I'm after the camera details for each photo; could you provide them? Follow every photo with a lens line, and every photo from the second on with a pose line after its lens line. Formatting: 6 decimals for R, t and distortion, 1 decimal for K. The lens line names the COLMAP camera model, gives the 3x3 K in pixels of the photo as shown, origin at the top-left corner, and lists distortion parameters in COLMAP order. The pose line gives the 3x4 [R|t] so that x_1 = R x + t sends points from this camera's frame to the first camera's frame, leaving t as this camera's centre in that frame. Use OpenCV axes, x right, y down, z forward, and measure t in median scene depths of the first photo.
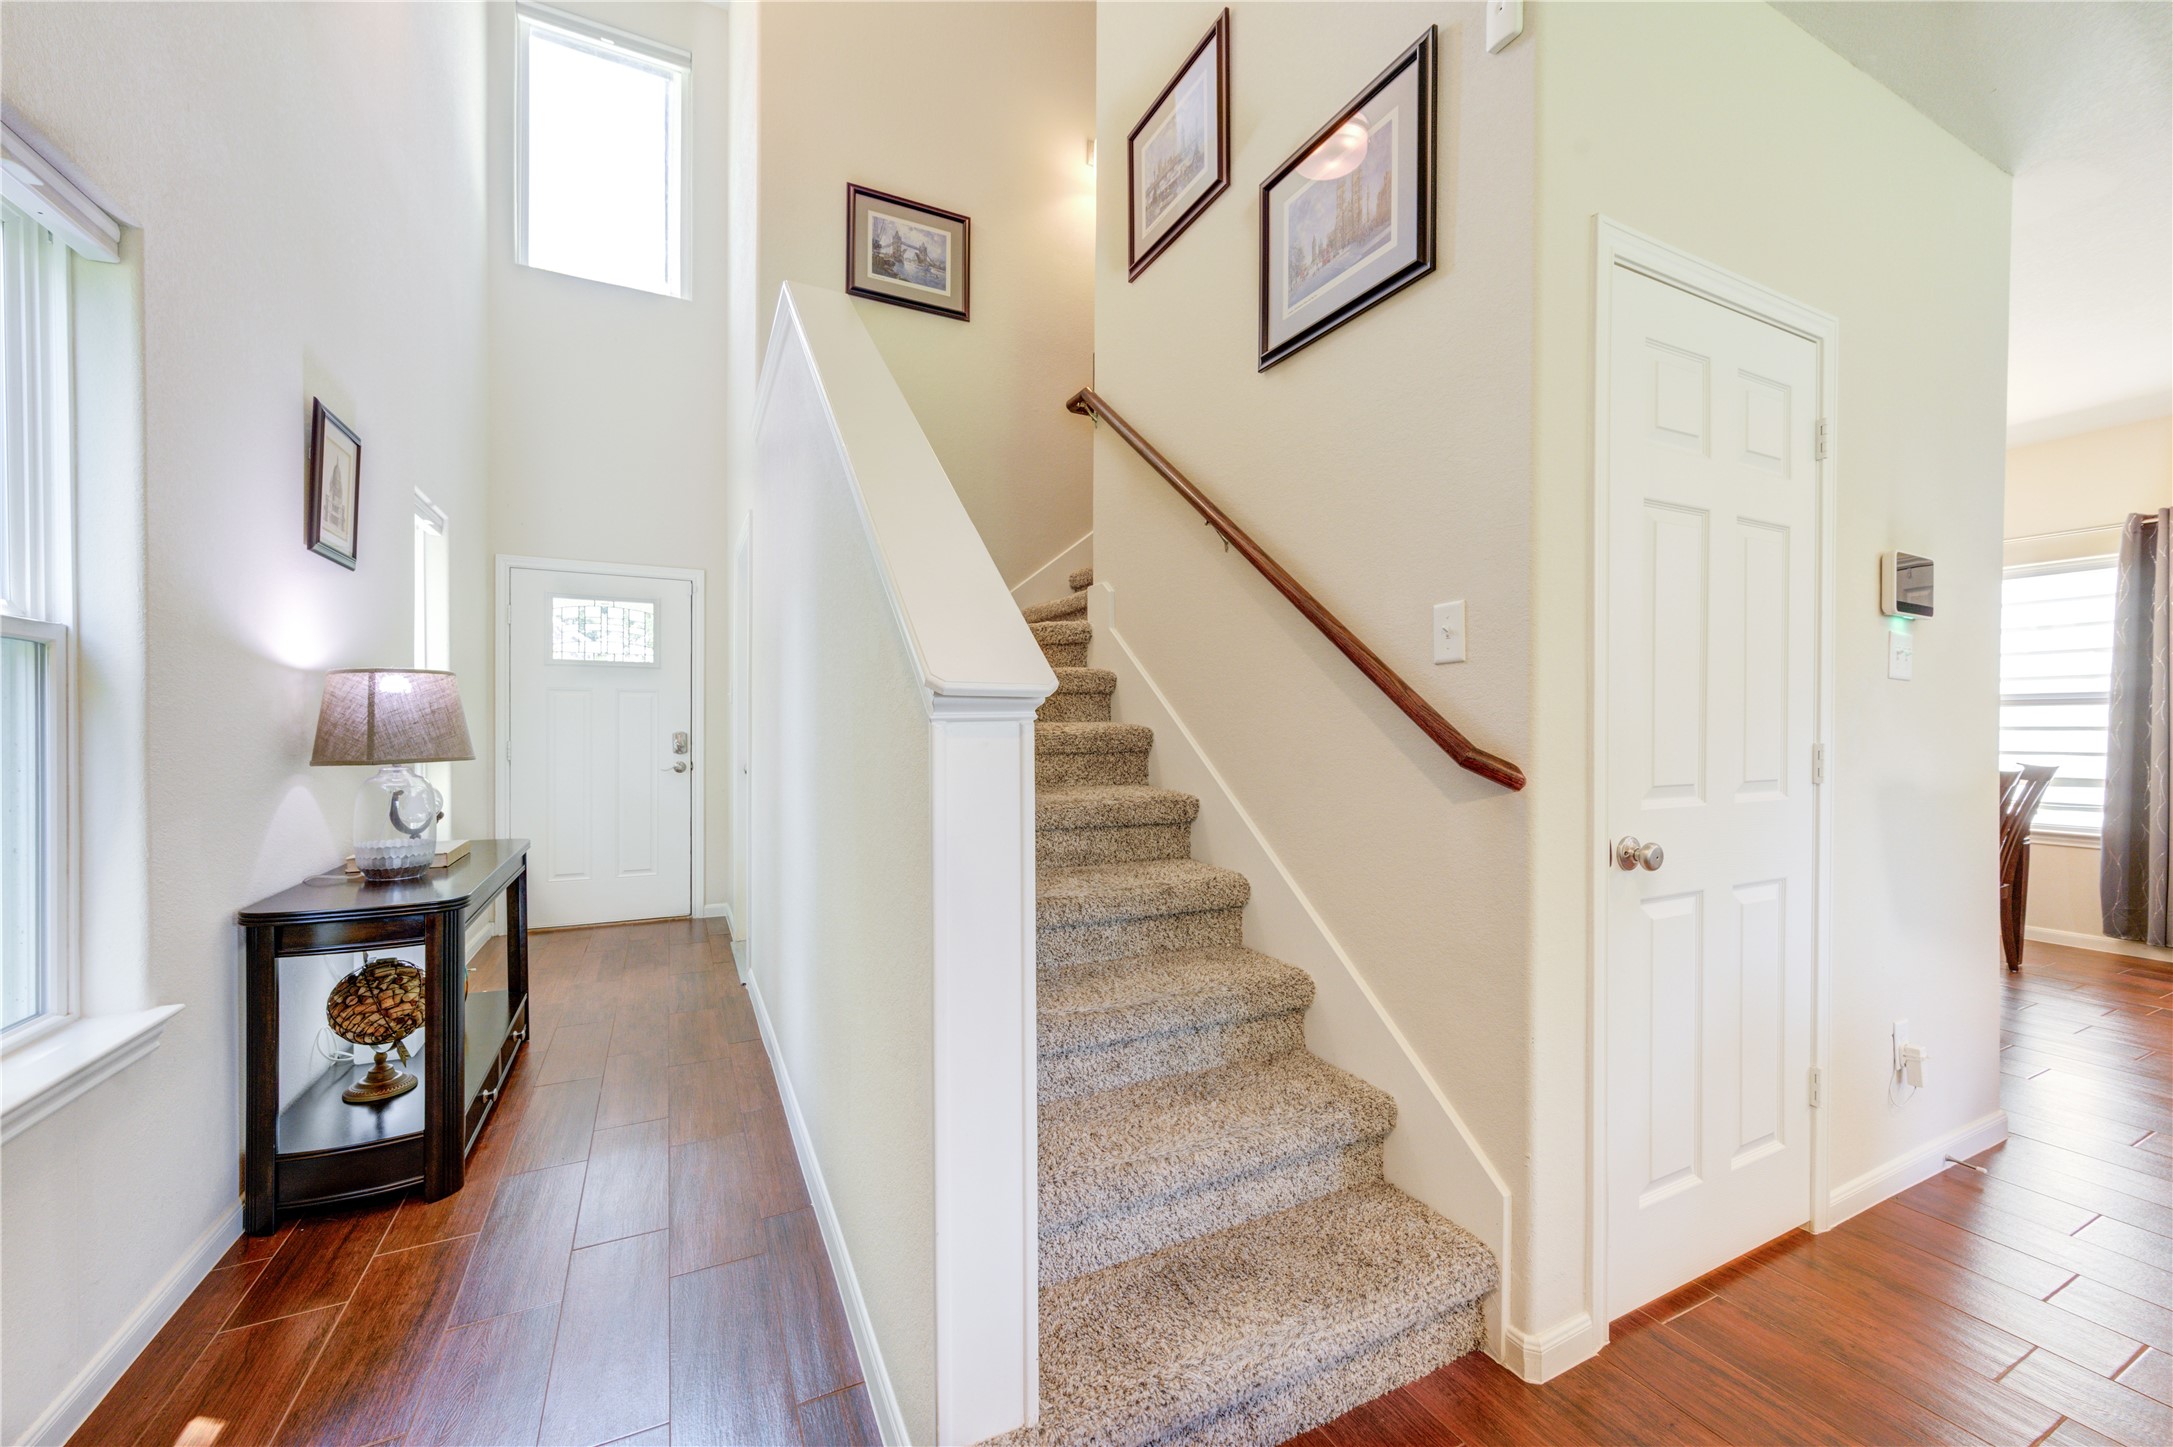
lens RADIAL K [[847.3, 0, 1092.6], [0, 847.3, 734.2], [0, 0, 1]] dist [0.001175, 0.000231]
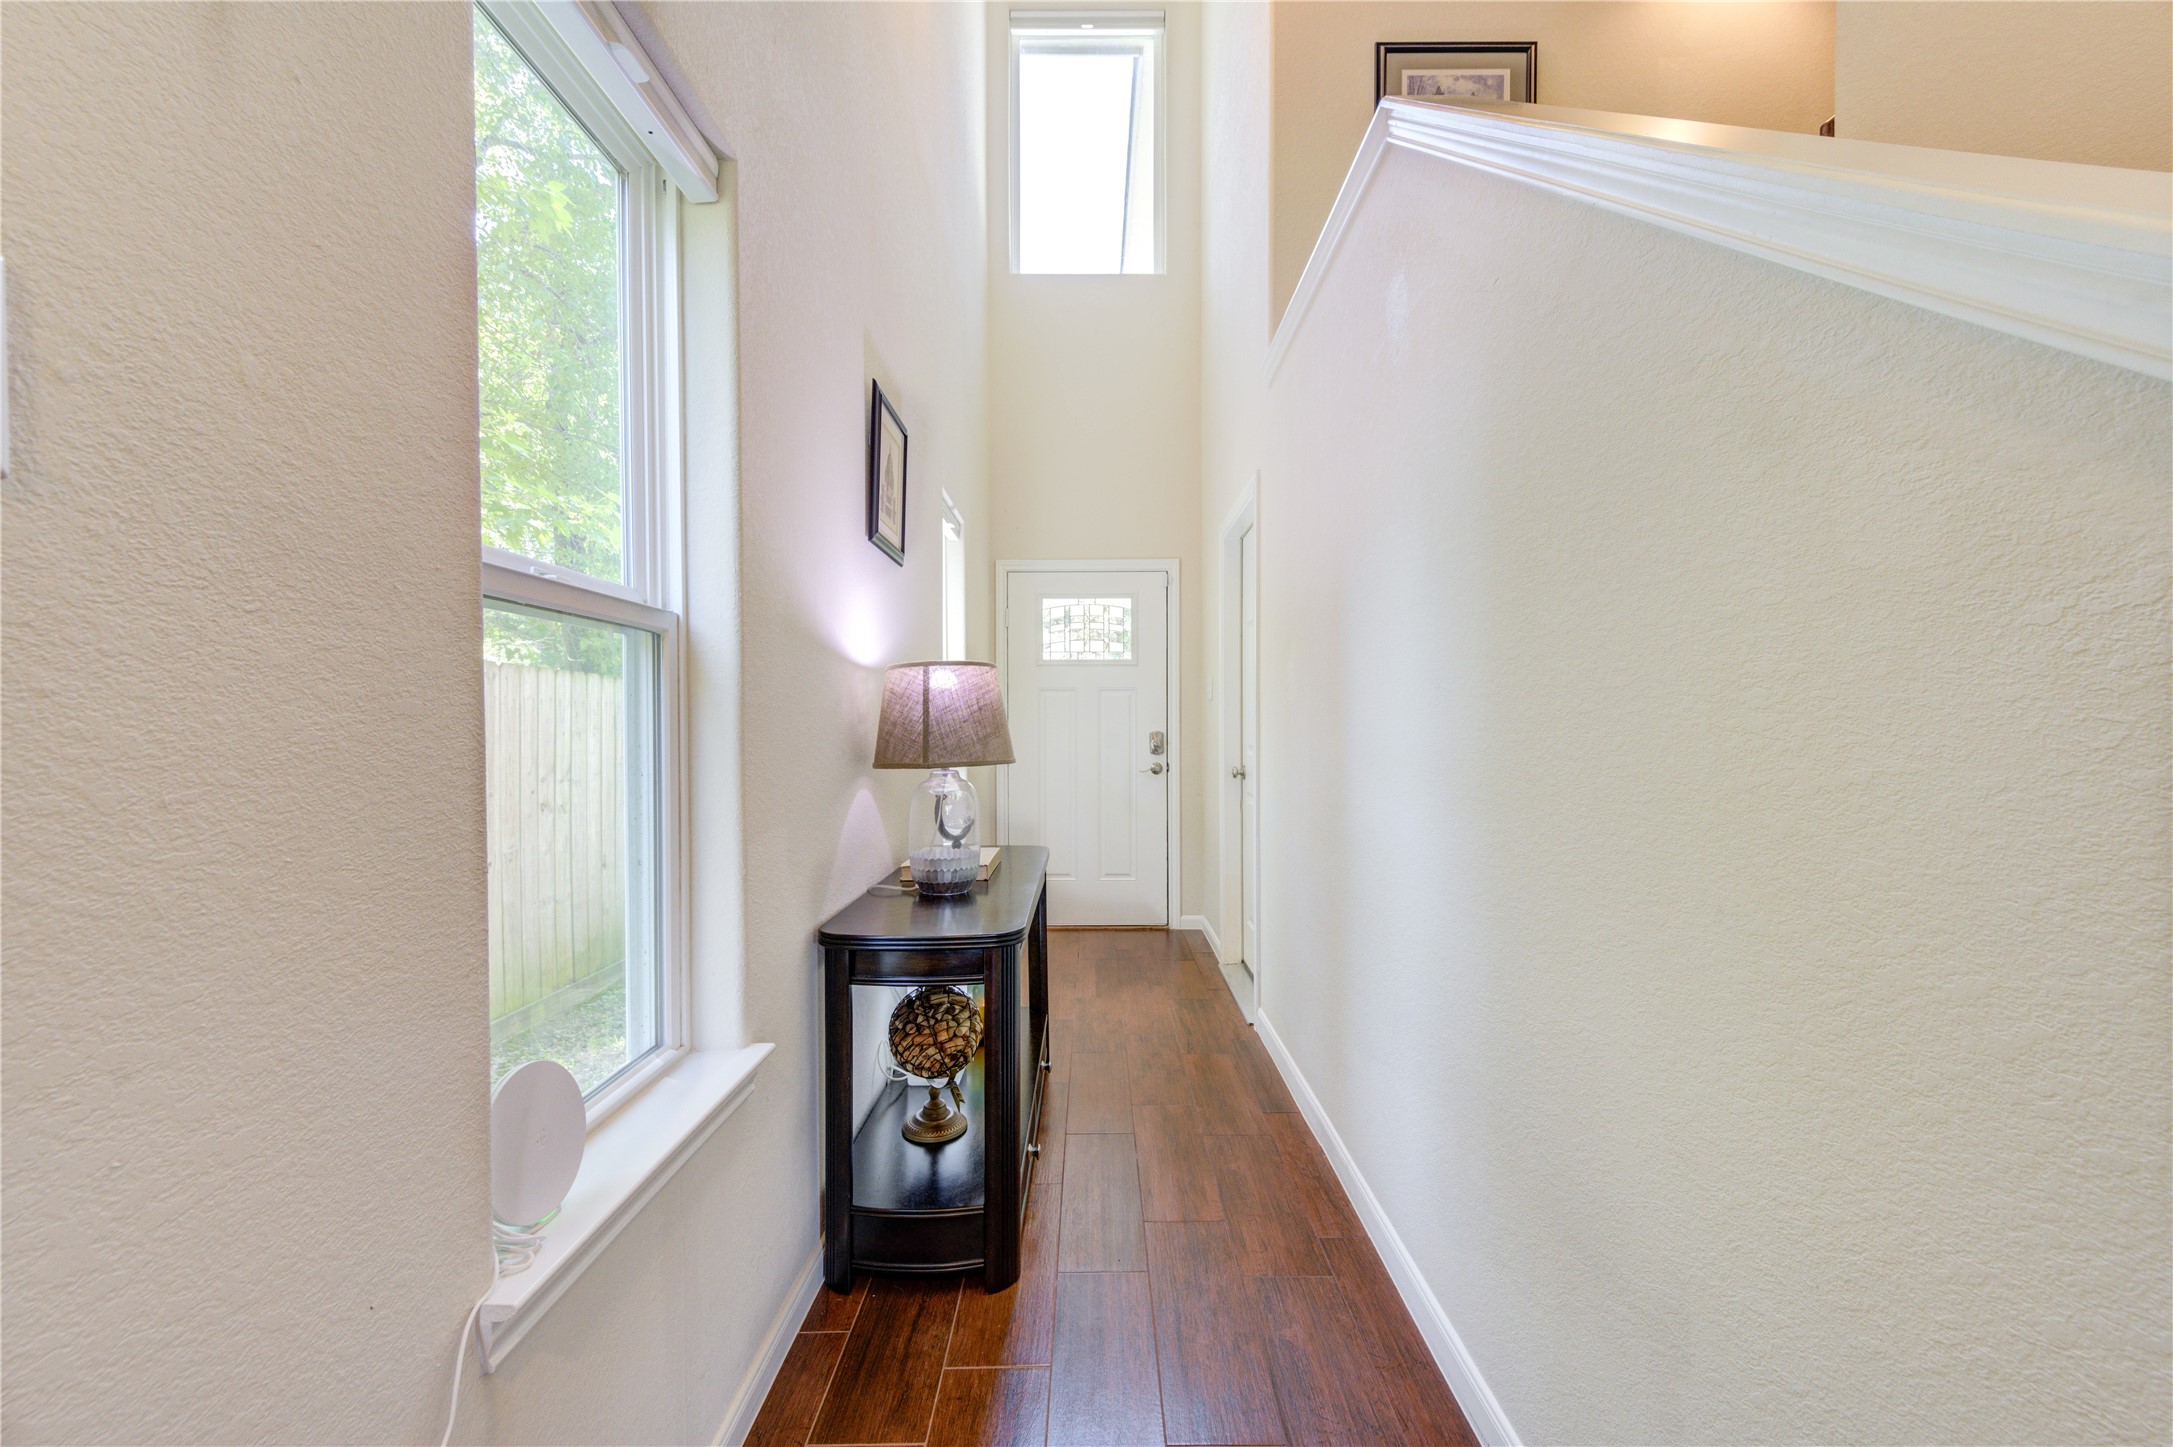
lens RADIAL K [[847.3, 0, 1094.3], [0, 847.3, 732.6], [0, 0, 1]] dist [0.001175, 0.000231]
pose [[0.894921, -0.005853, -0.446186, -0.282382], [0.005292, 0.999983, -0.002504, 0.001437], [0.446193, -0.000120, 0.894937, 0.268490]]
